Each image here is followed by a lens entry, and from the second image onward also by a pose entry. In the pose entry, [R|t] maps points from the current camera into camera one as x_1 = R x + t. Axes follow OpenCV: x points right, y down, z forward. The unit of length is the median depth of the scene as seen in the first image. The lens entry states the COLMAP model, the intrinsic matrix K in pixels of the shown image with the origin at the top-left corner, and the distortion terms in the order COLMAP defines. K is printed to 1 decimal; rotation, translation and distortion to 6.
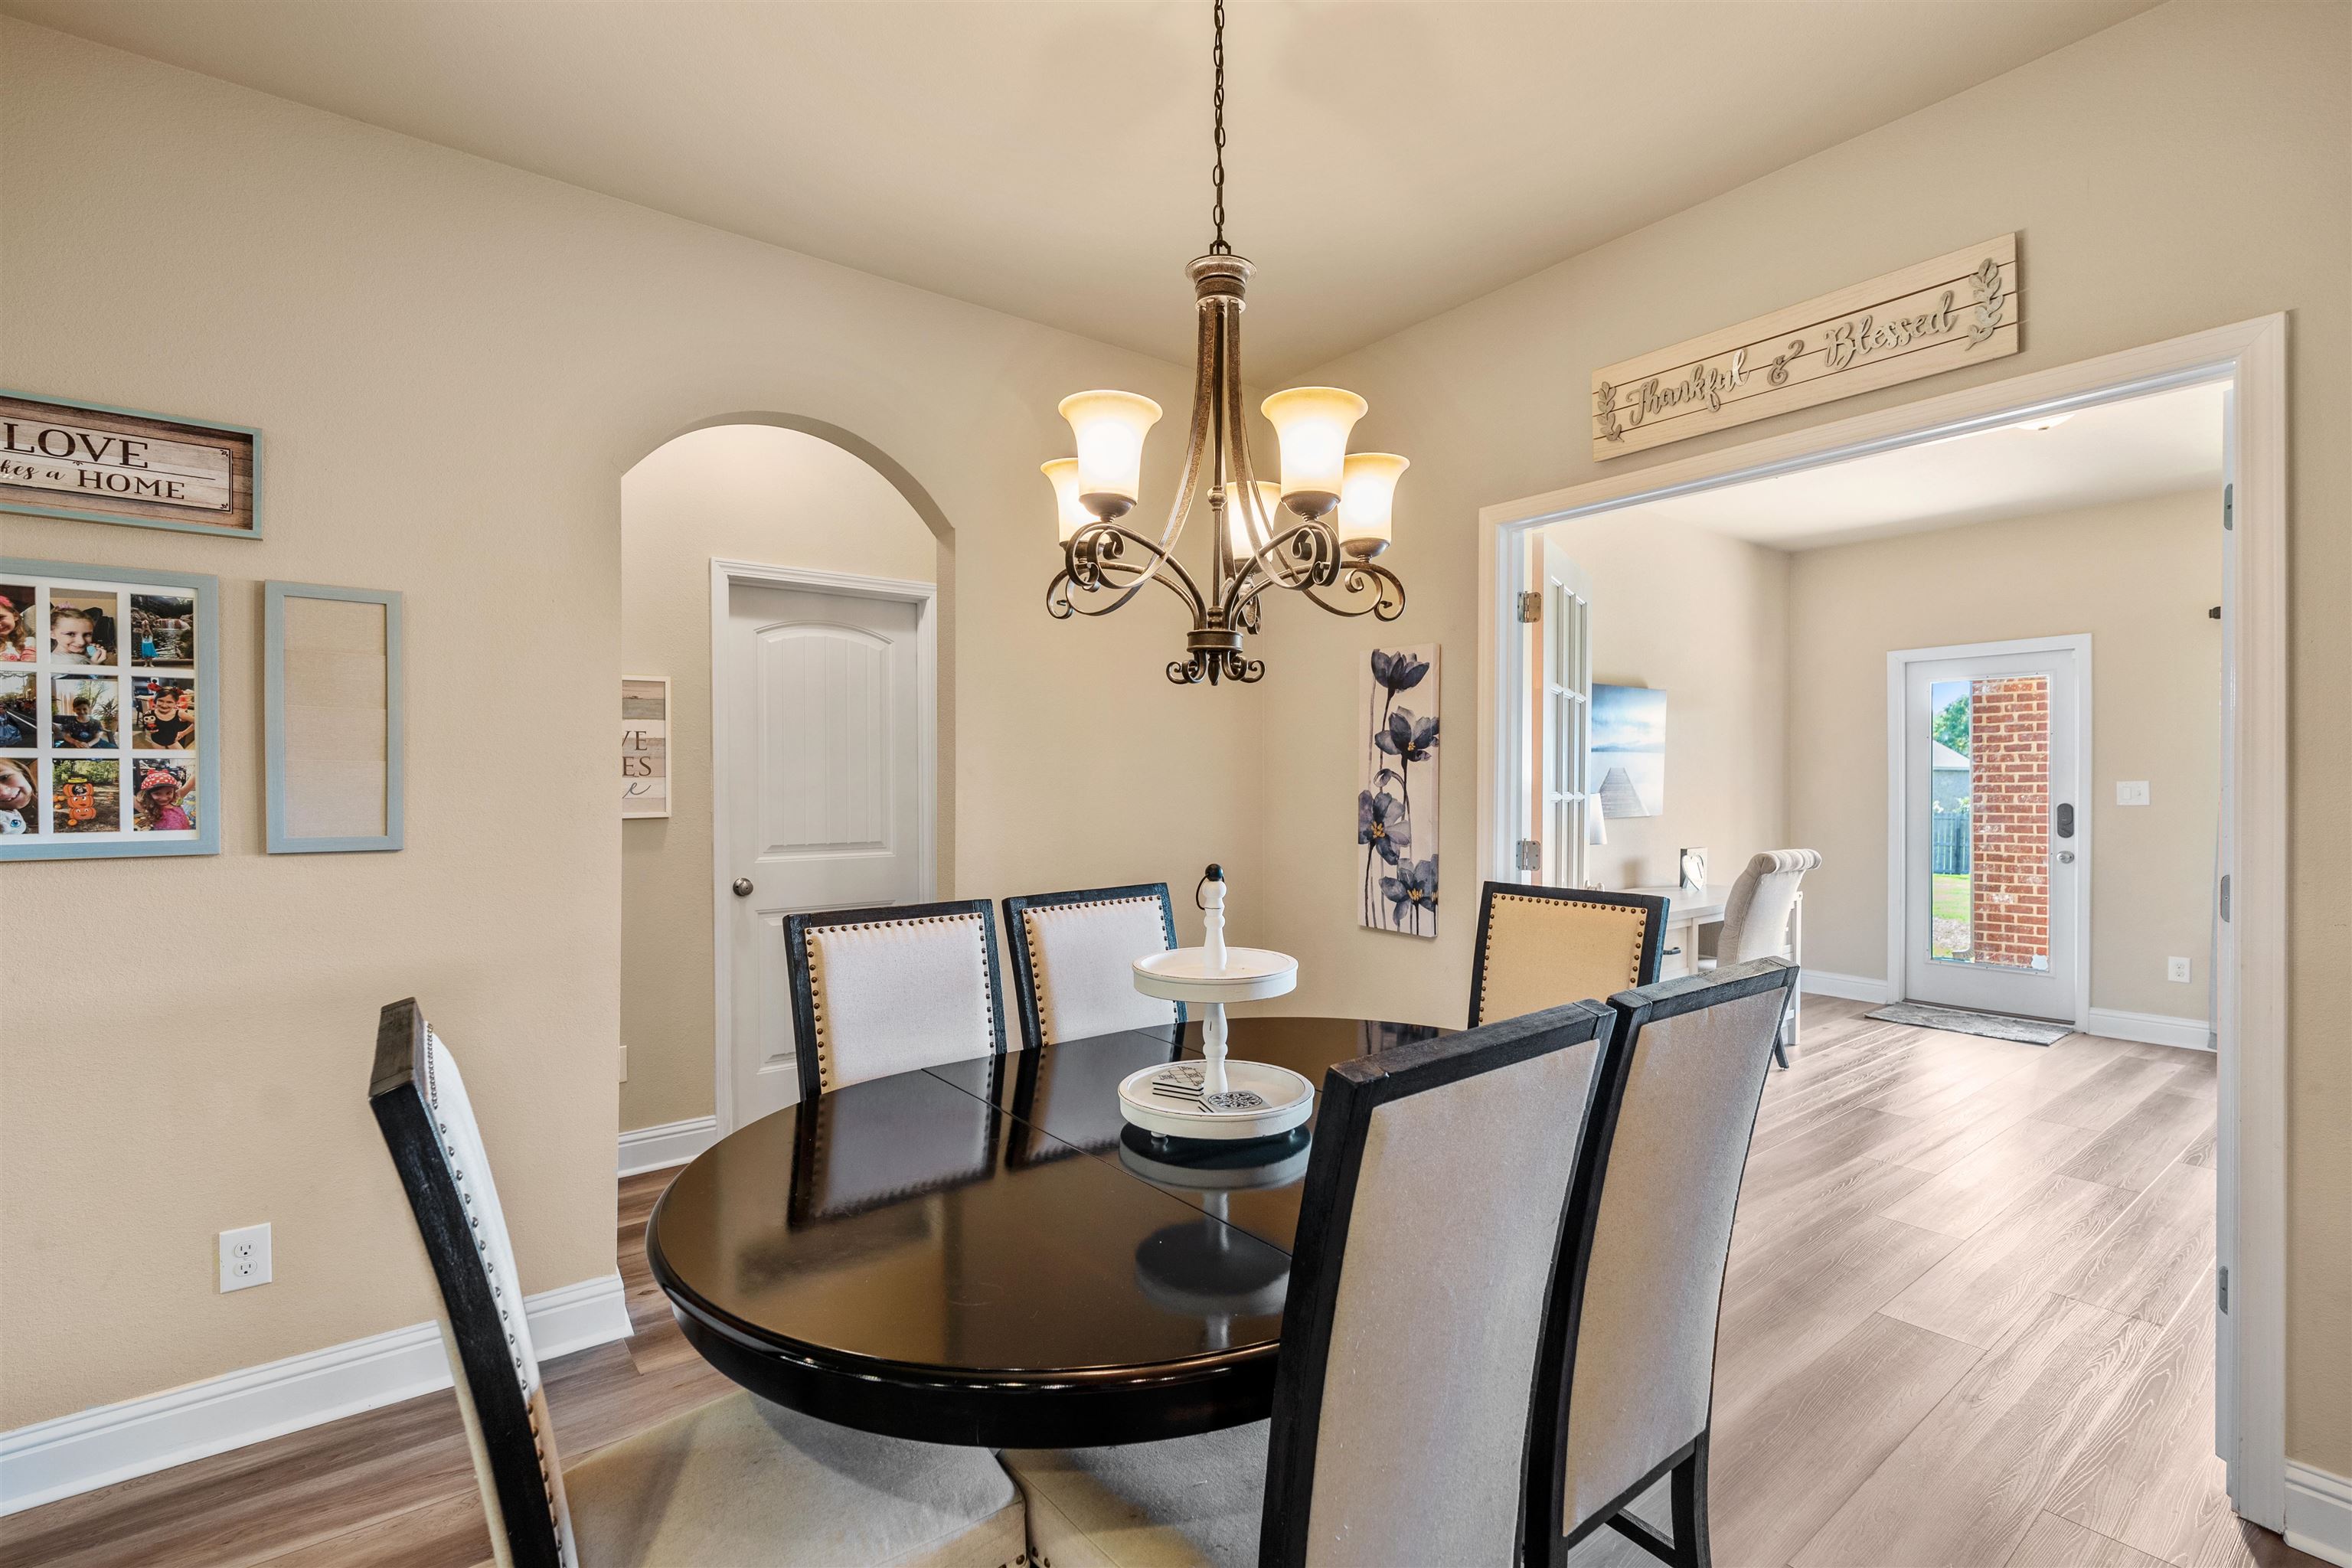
lens RADIAL K [[1070.6, 0, 1183.2], [0, 1070.6, 788.2], [0, 0, 1]] dist [0.005172, 0.001670]
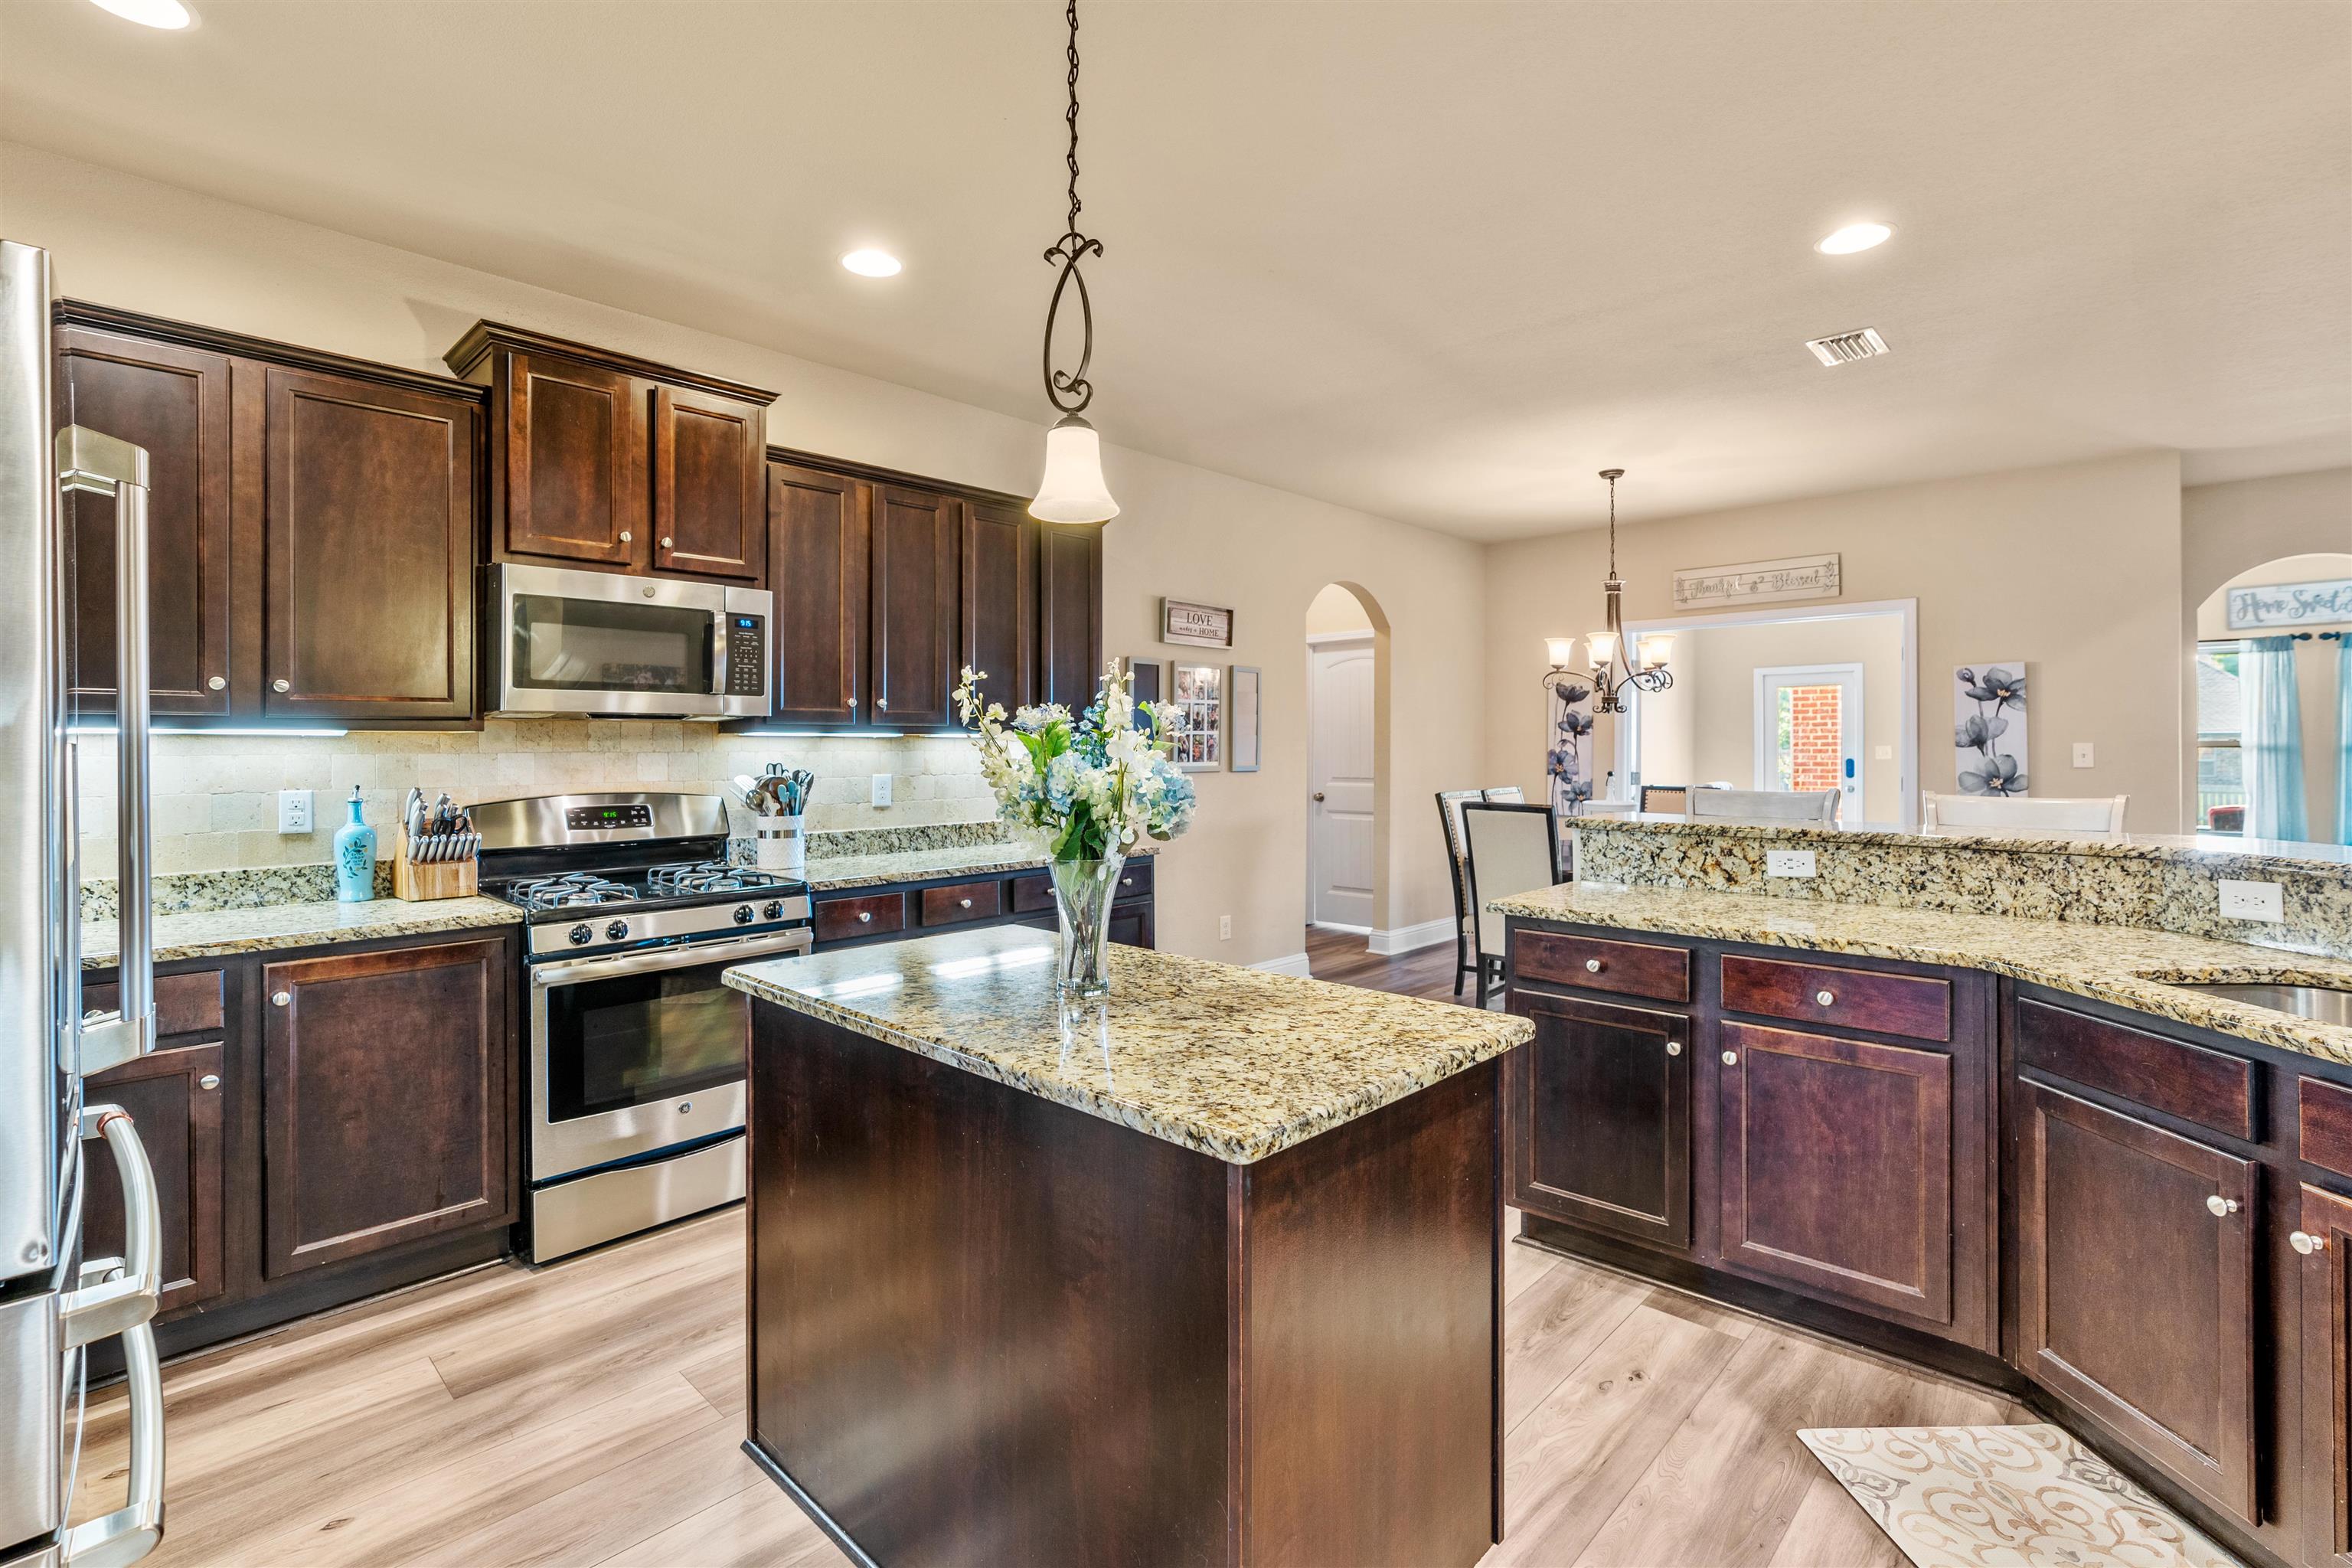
lens RADIAL K [[1060.1, 0, 1208.4], [0, 1060.1, 743.1], [0, 0, 1]] dist [0.000990, 0.000249]
pose [[0.986405, 0.003372, 0.164301, -1.367208], [-0.001772, 0.999950, -0.009883, 0.019101], [-0.164326, 0.009457, 0.986361, -1.532429]]
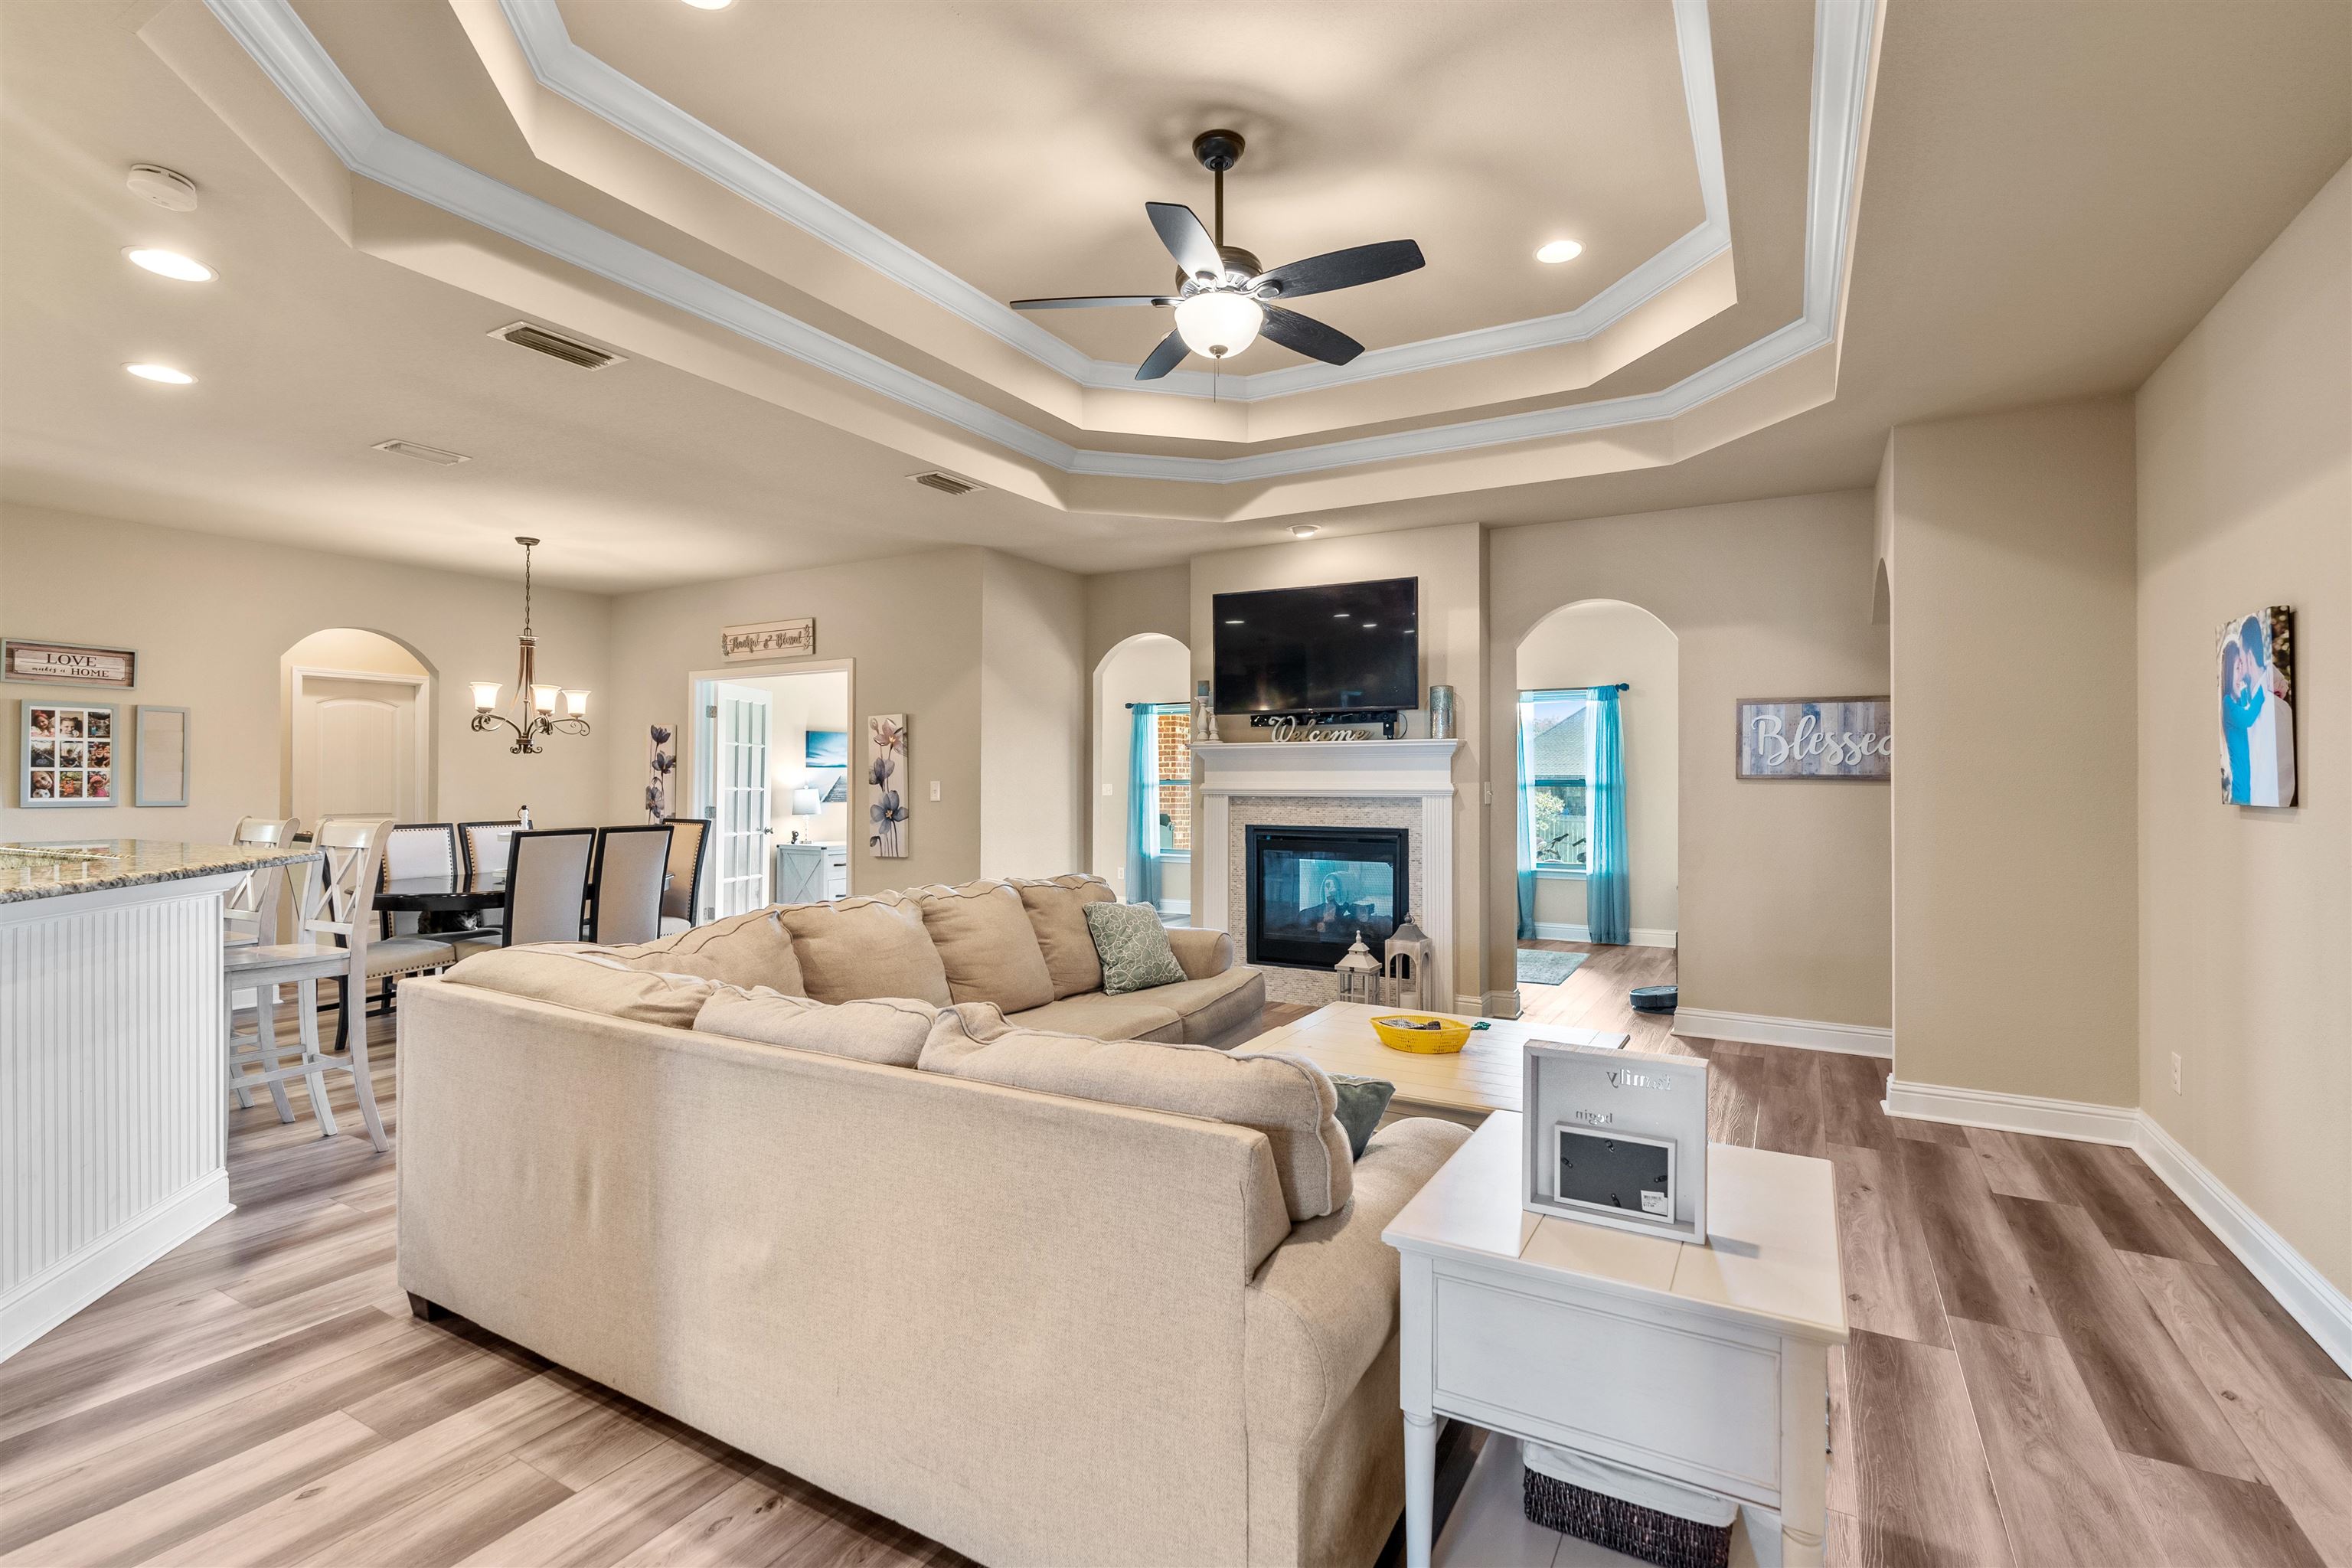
lens RADIAL K [[1070.6, 0, 1142.1], [0, 1070.6, 775.2], [0, 0, 1]] dist [0.005172, 0.001670]
pose [[0.932339, 0.007237, 0.361514, 0.535301], [-0.001947, 0.999886, -0.014995, 0.018468], [-0.361581, 0.013277, 0.932246, -2.497434]]
